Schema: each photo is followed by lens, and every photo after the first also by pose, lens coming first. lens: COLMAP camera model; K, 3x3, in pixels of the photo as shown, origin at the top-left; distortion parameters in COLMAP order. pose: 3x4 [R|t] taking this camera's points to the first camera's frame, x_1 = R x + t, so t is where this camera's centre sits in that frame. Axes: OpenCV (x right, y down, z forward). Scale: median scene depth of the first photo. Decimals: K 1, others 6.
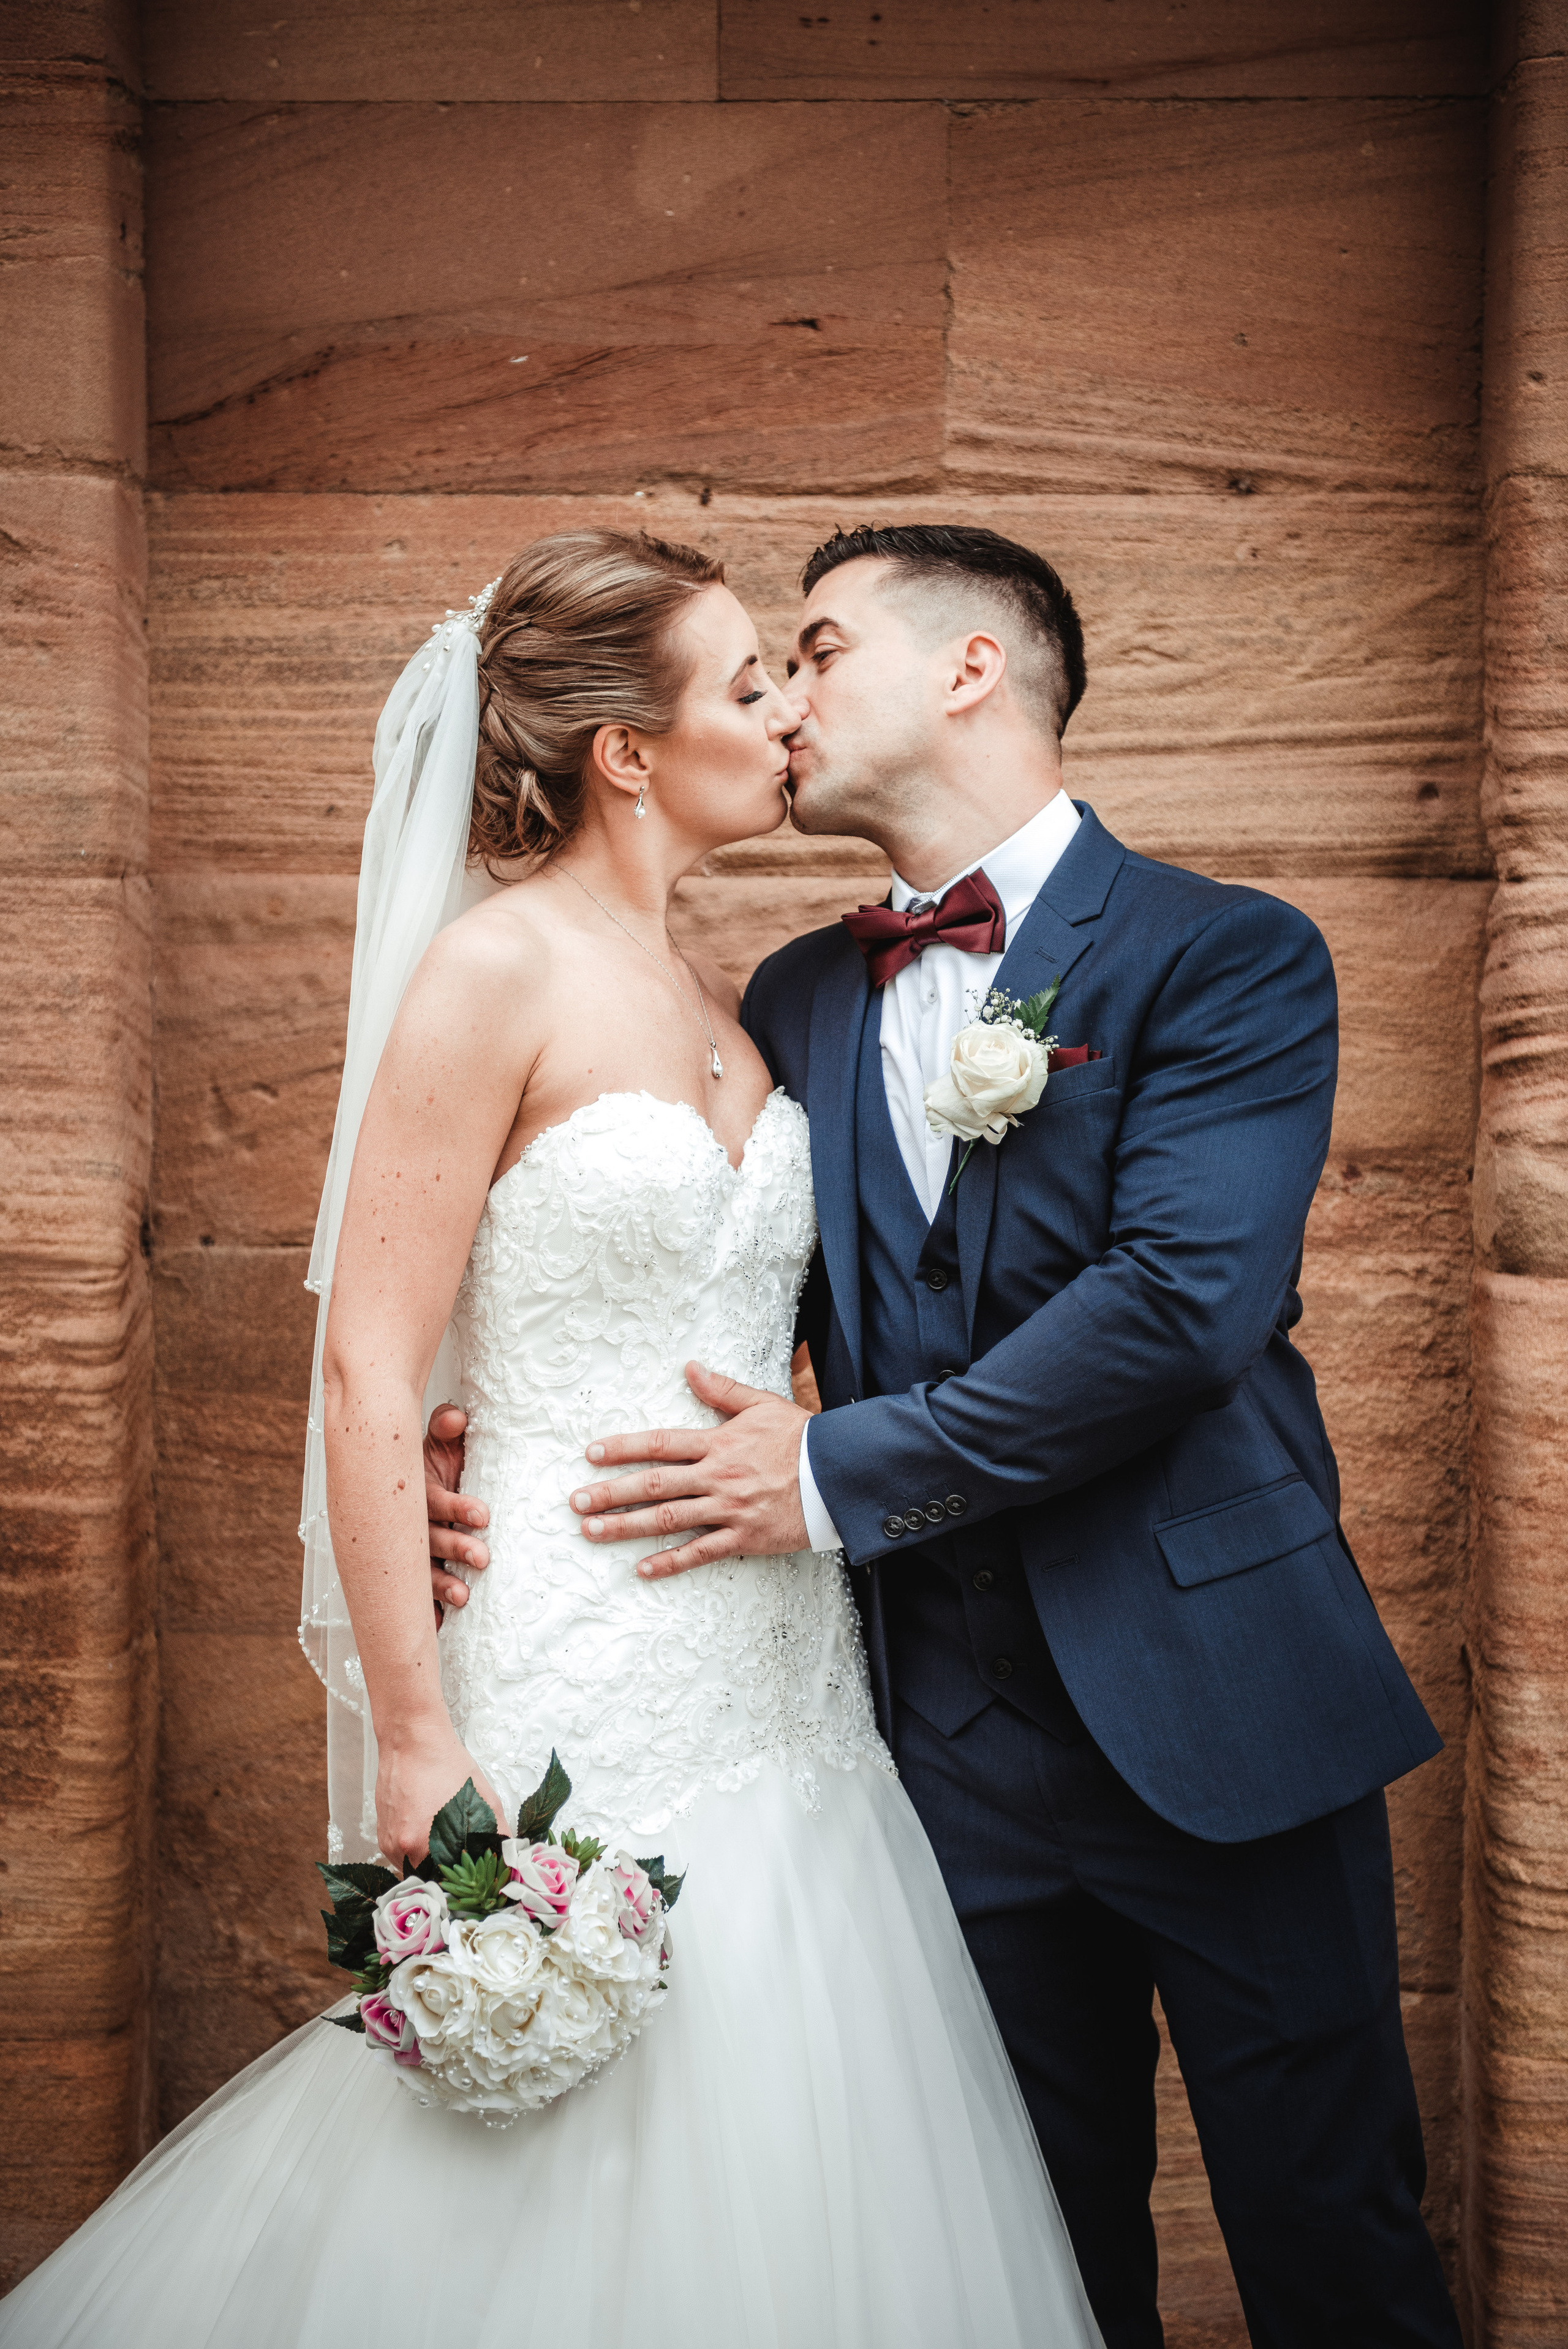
lens RADIAL K [[4154.7, 0, 779.4], [0, 4154.7, 1179.9], [0, 0, 1]] dist [0.135109, 0.000000]
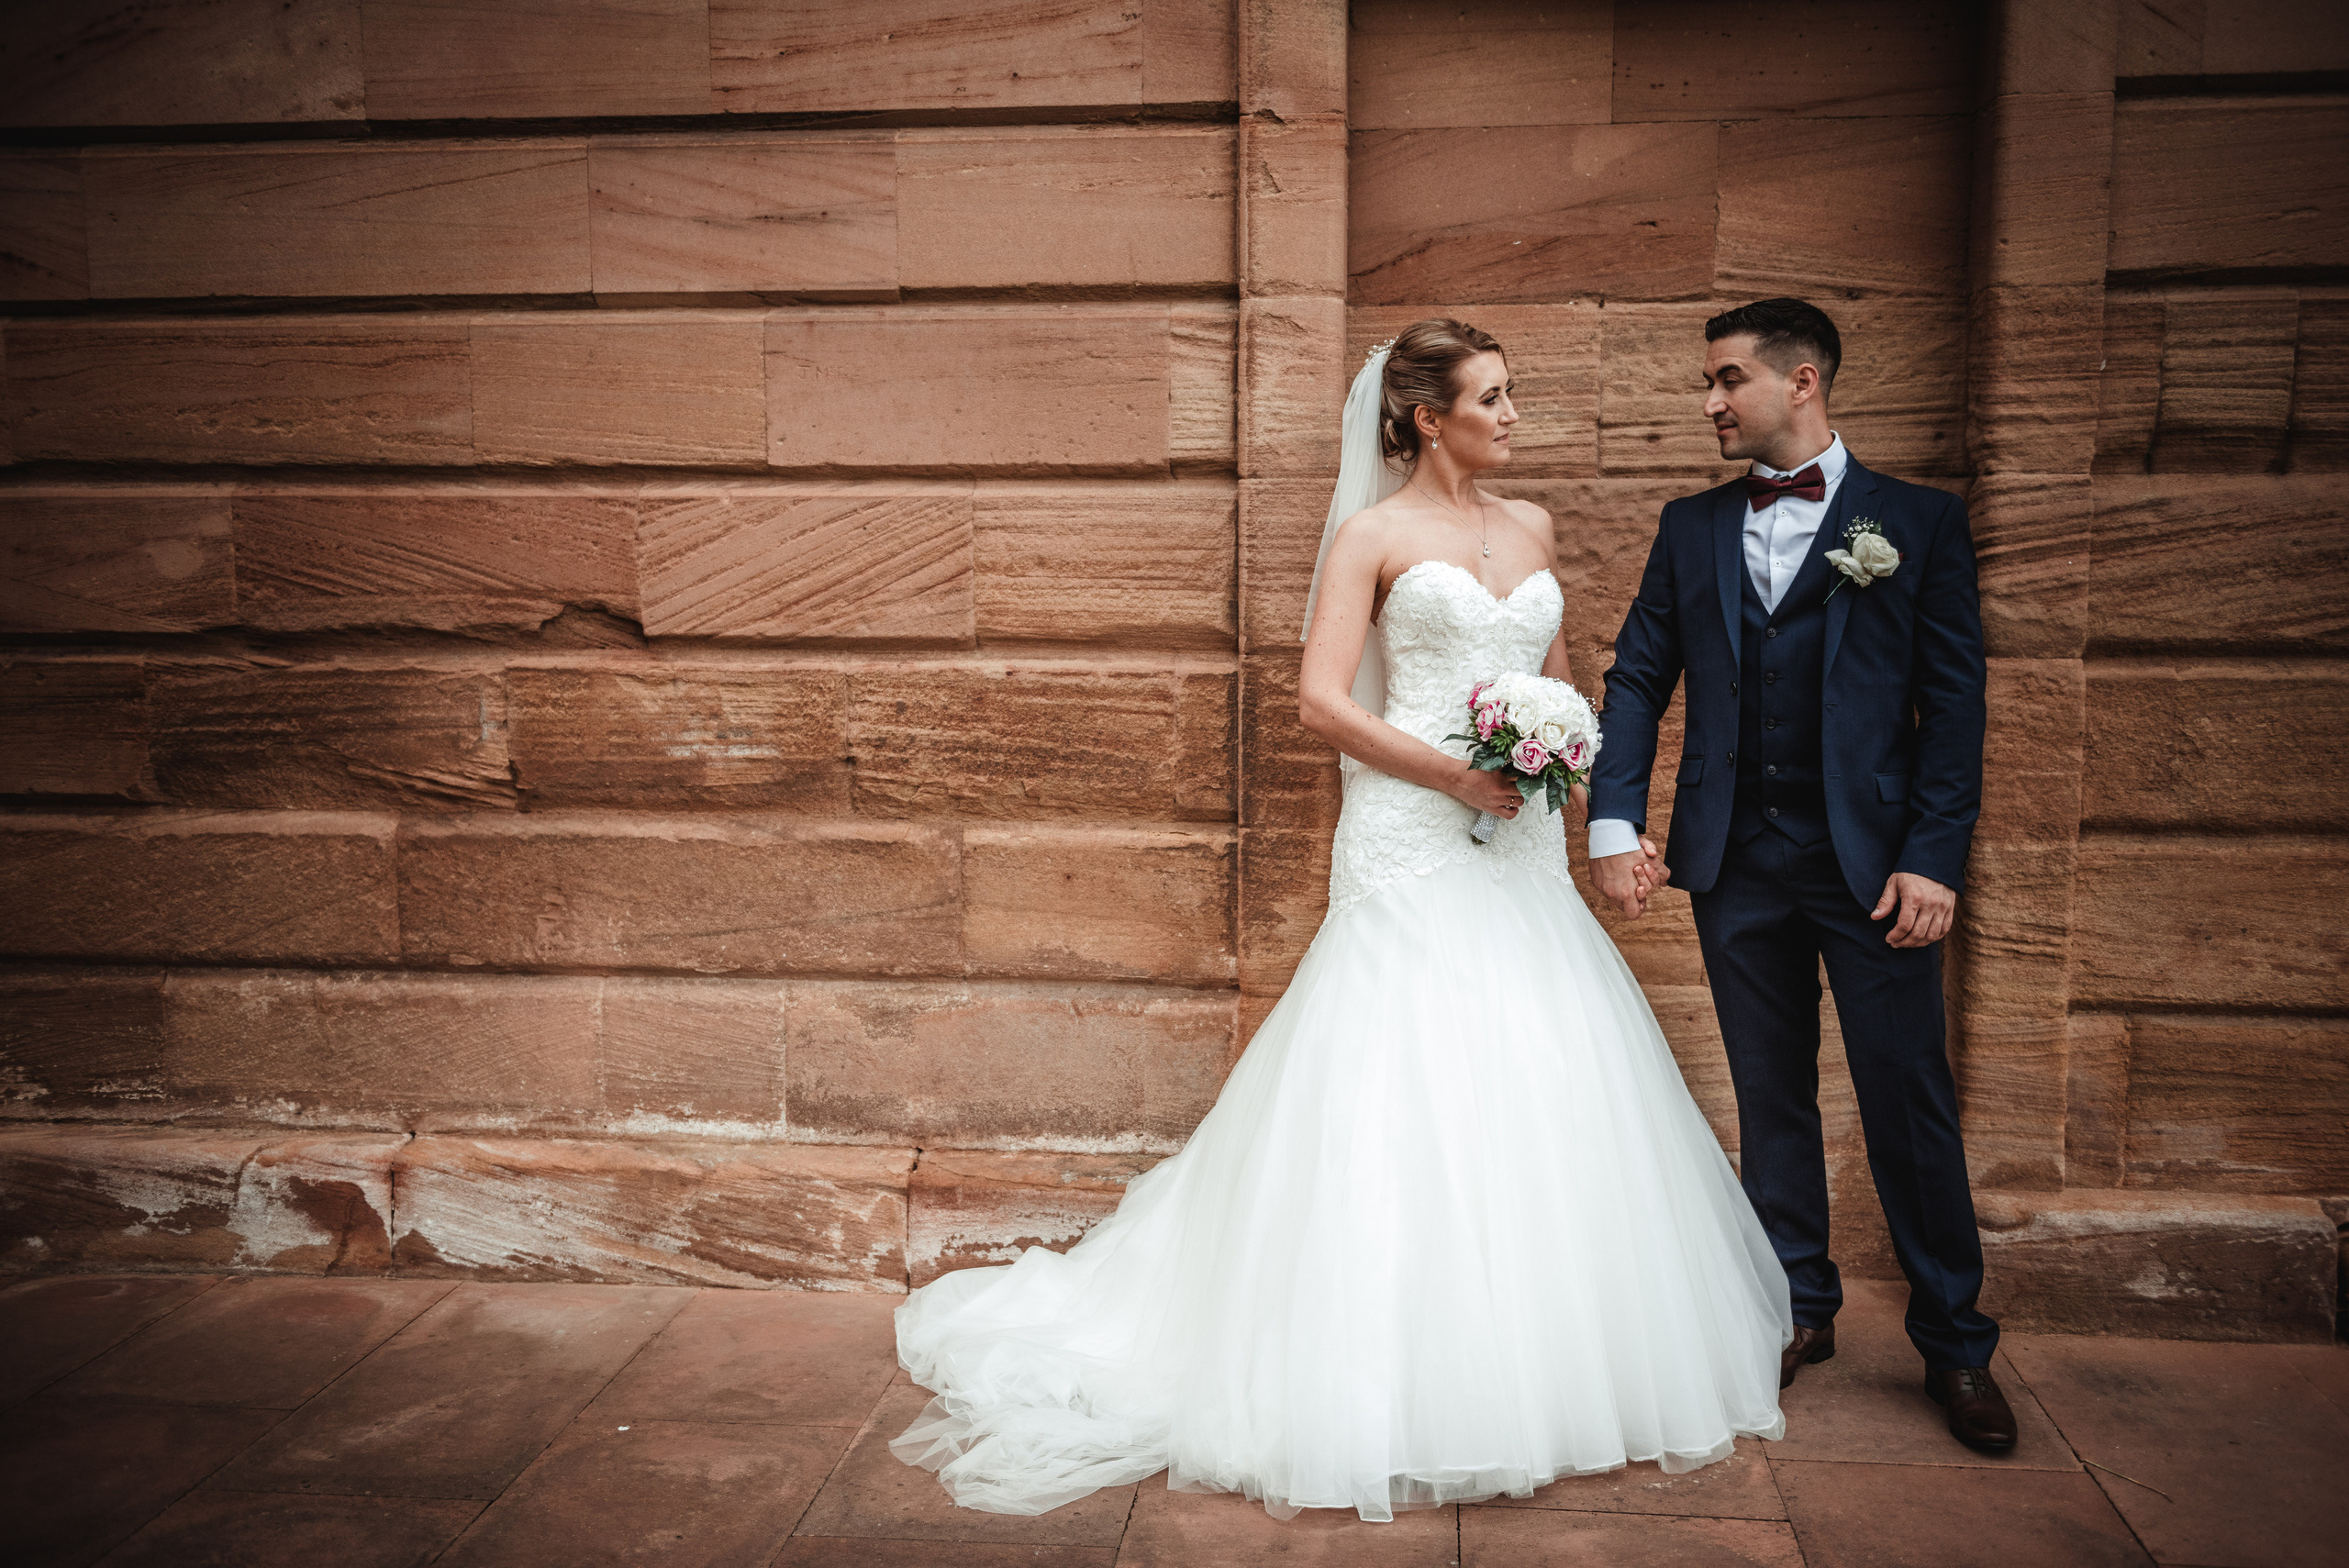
lens RADIAL K [[2202.1, 0, 1182.8], [0, 2202.1, 779.1], [0, 0, 1]] dist [0.021458, 0.000000]
pose [[0.996121, 0.005533, -0.087819, -0.134325], [-0.002978, 0.999569, 0.029199, 0.052593], [0.087942, -0.028824, 0.995708, -0.179628]]
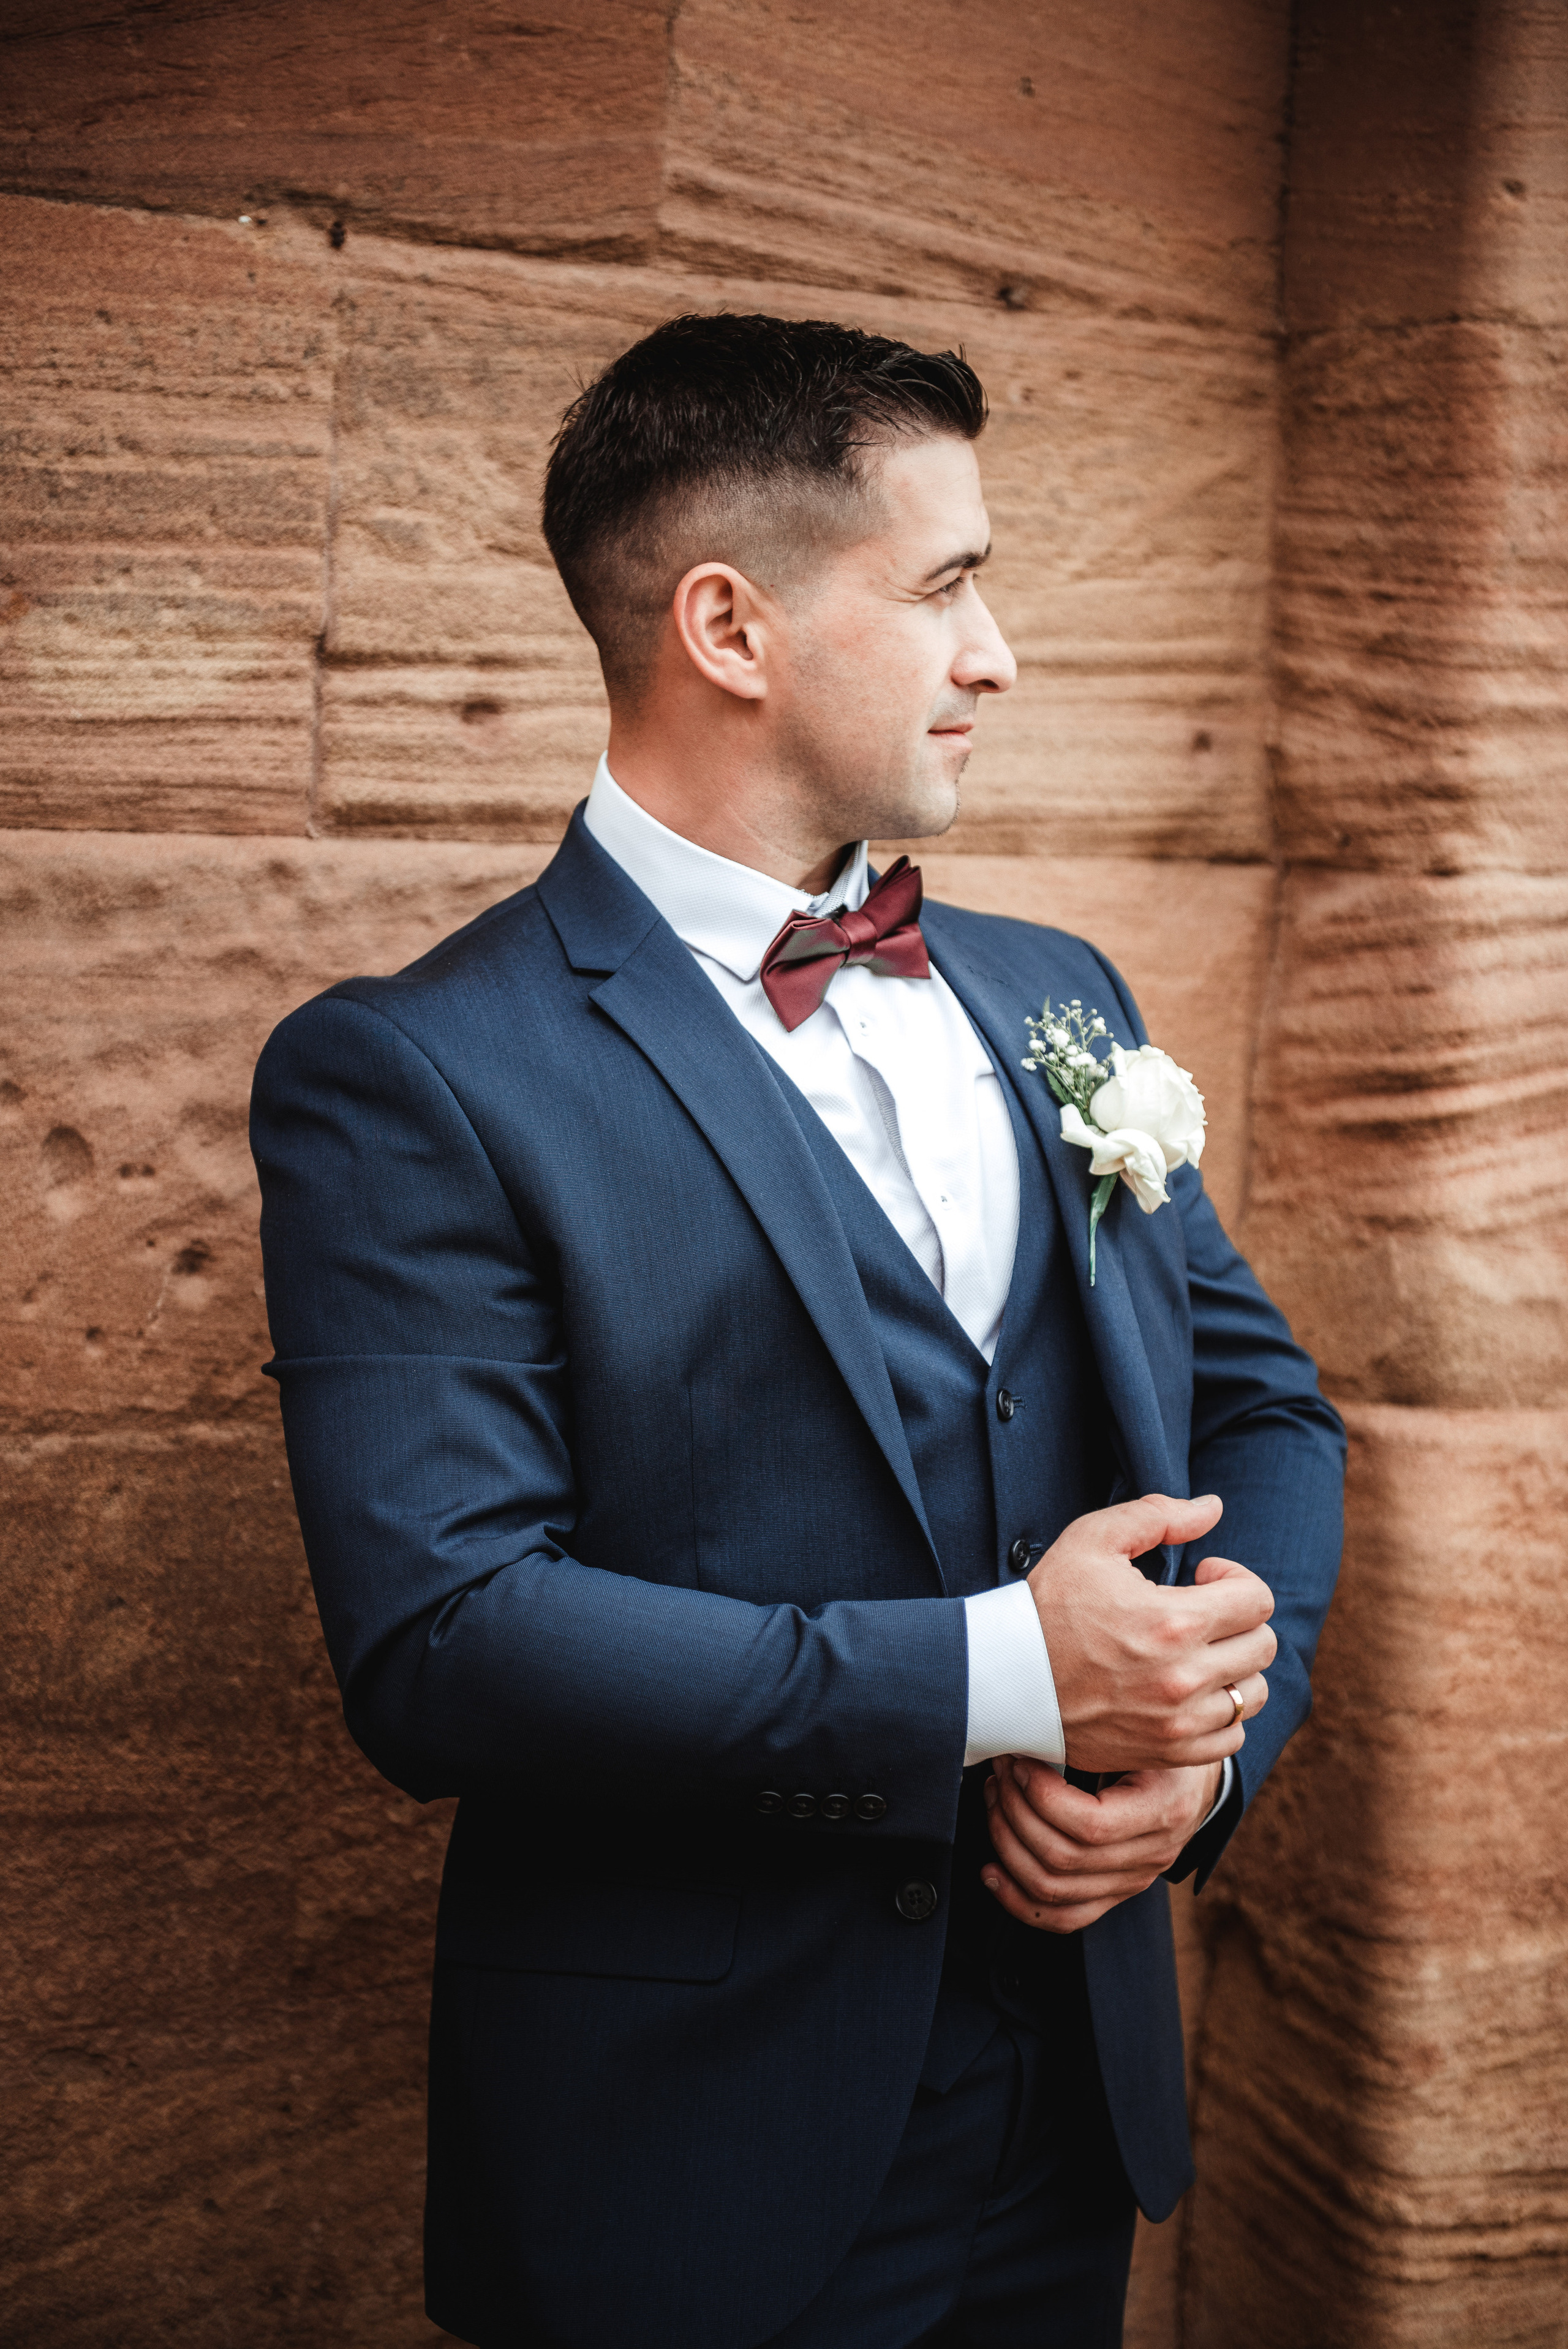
lens RADIAL K [[4387.1, 0, 748.9], [0, 4387.1, 1185.1], [0, 0, 1]] dist [0.092069, 0.000000]
pose [[0.816980, -0.025778, 0.576090, -0.355657], [0.011692, 0.999535, 0.028145, -0.038769], [-0.576548, -0.016258, 0.816902, 0.420629]]
